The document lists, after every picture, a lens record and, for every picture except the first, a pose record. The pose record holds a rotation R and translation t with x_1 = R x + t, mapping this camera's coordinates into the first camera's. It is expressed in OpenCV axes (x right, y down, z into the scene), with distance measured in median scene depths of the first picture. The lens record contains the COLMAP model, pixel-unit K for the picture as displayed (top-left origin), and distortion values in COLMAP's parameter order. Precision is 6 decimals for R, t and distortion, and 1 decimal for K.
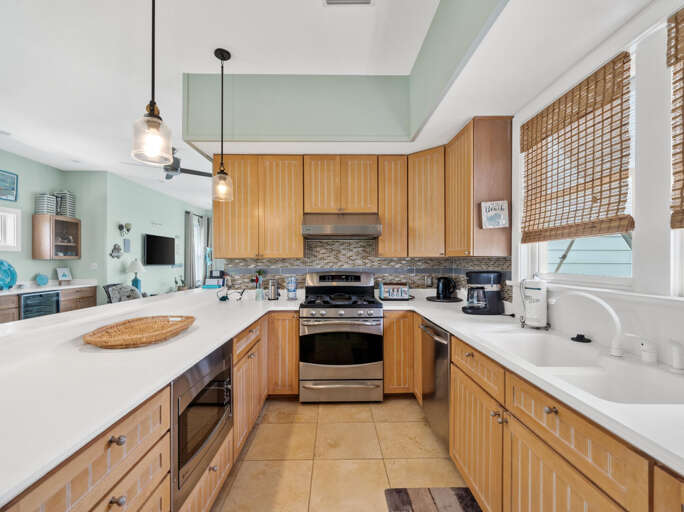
lens RADIAL K [[308.1, 0, 341.6], [0, 308.1, 260.2], [0, 0, 1]] dist [-0.001412, 0.000072]
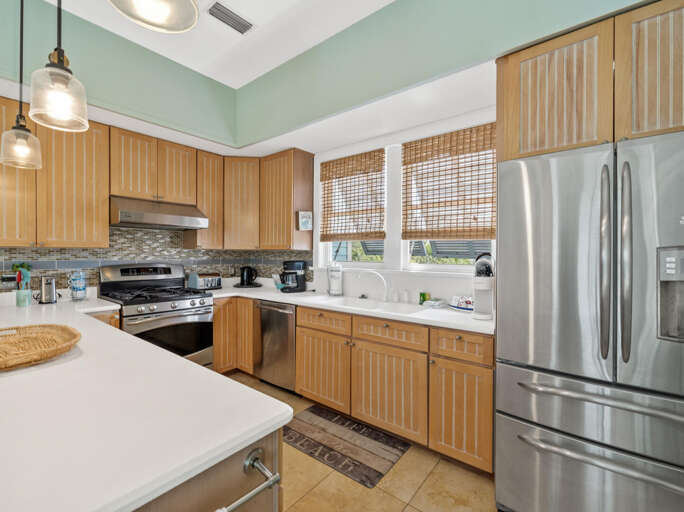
lens RADIAL K [[308.1, 0, 341.6], [0, 308.1, 260.2], [0, 0, 1]] dist [-0.001412, 0.000072]
pose [[0.635122, -0.011212, 0.772330, -0.478143], [-0.009458, 0.999707, 0.022290, 0.000168], [-0.772354, -0.021461, 0.634830, -0.036839]]
